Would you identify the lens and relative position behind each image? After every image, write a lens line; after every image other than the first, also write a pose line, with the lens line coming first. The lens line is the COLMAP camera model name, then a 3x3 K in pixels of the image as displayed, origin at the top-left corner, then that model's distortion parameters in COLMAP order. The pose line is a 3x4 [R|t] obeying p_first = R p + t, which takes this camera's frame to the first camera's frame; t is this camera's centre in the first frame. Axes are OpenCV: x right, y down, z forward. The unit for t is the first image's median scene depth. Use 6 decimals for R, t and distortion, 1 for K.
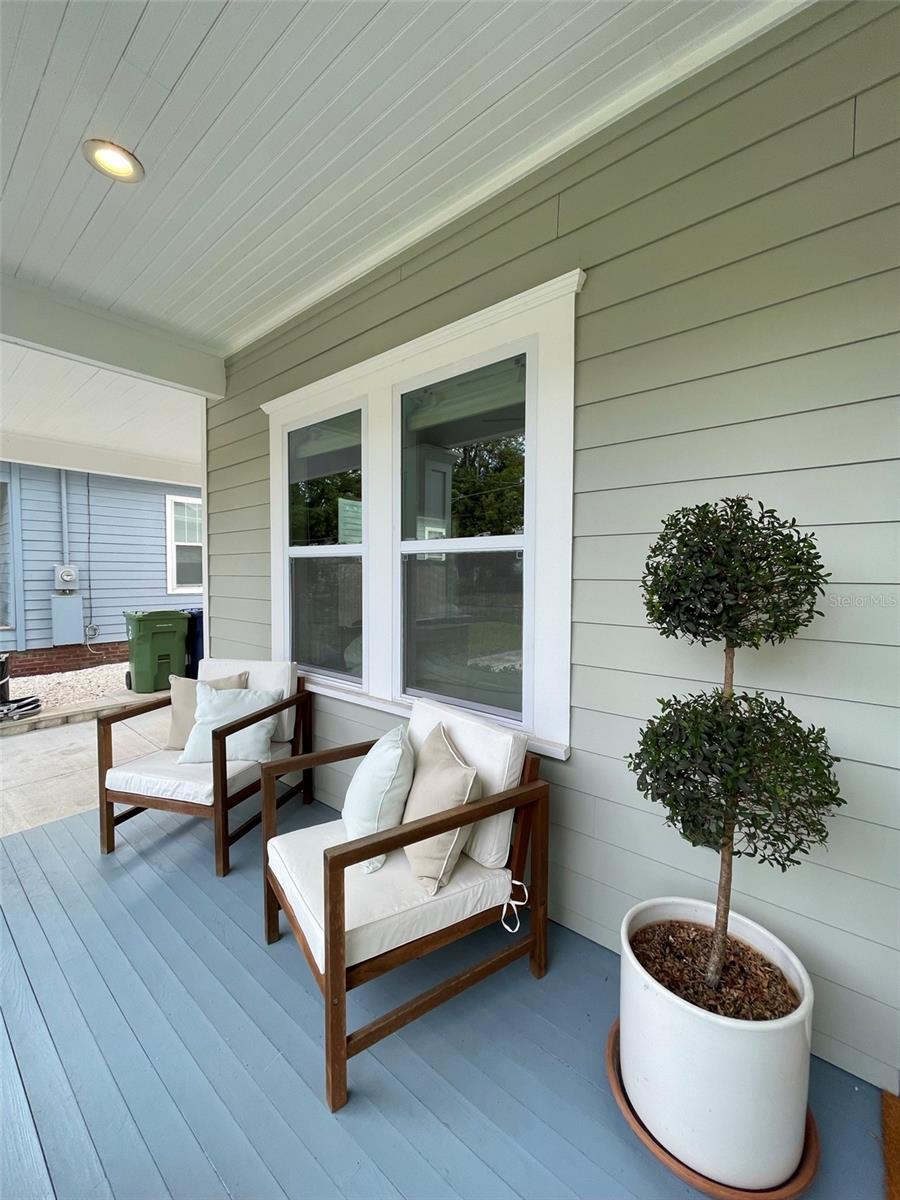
lens RADIAL K [[484.7, 0, 446.8], [0, 484.7, 597.7], [0, 0, 1]] dist [-0.001127, 0.000170]
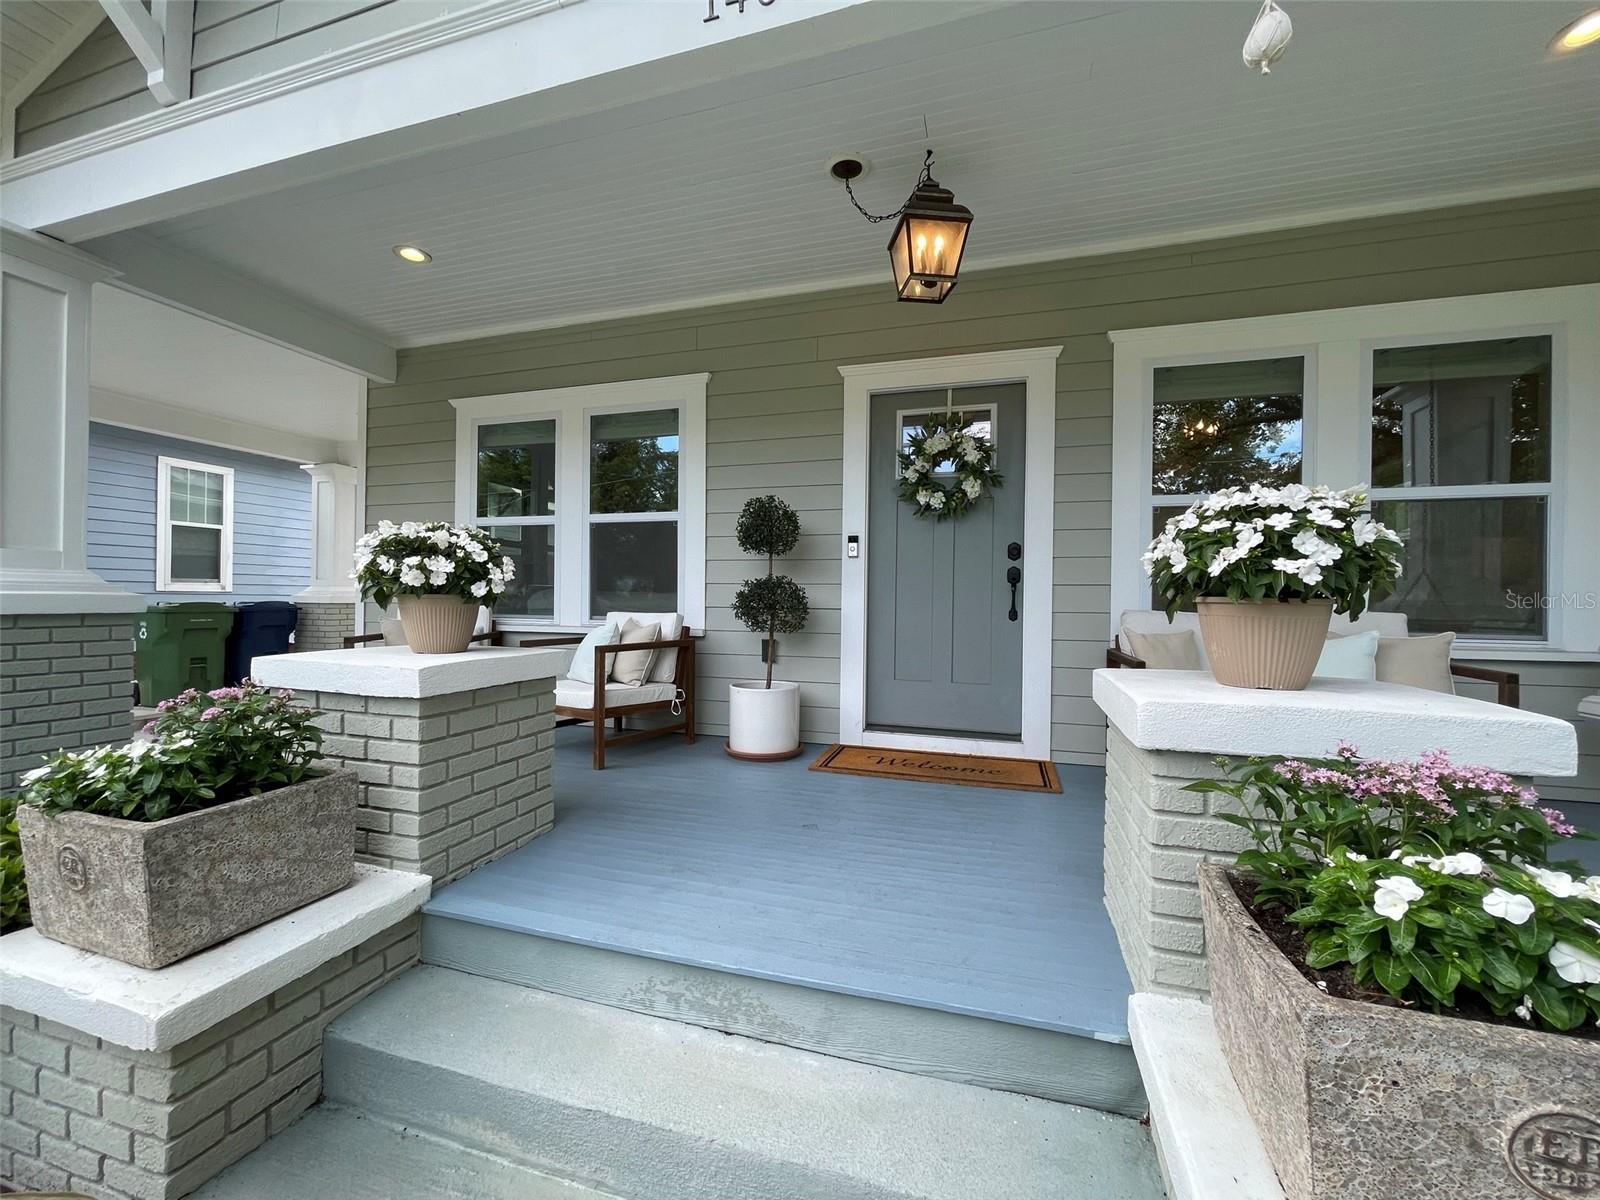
lens RADIAL K [[646.2, 0, 793.8], [0, 646.2, 602.0], [0, 0, 1]] dist [-0.001127, 0.000170]
pose [[0.918652, 0.007950, 0.394987, -0.397320], [0.011161, 0.998876, -0.046061, 0.323936], [-0.394909, 0.046722, 0.917531, -1.357262]]
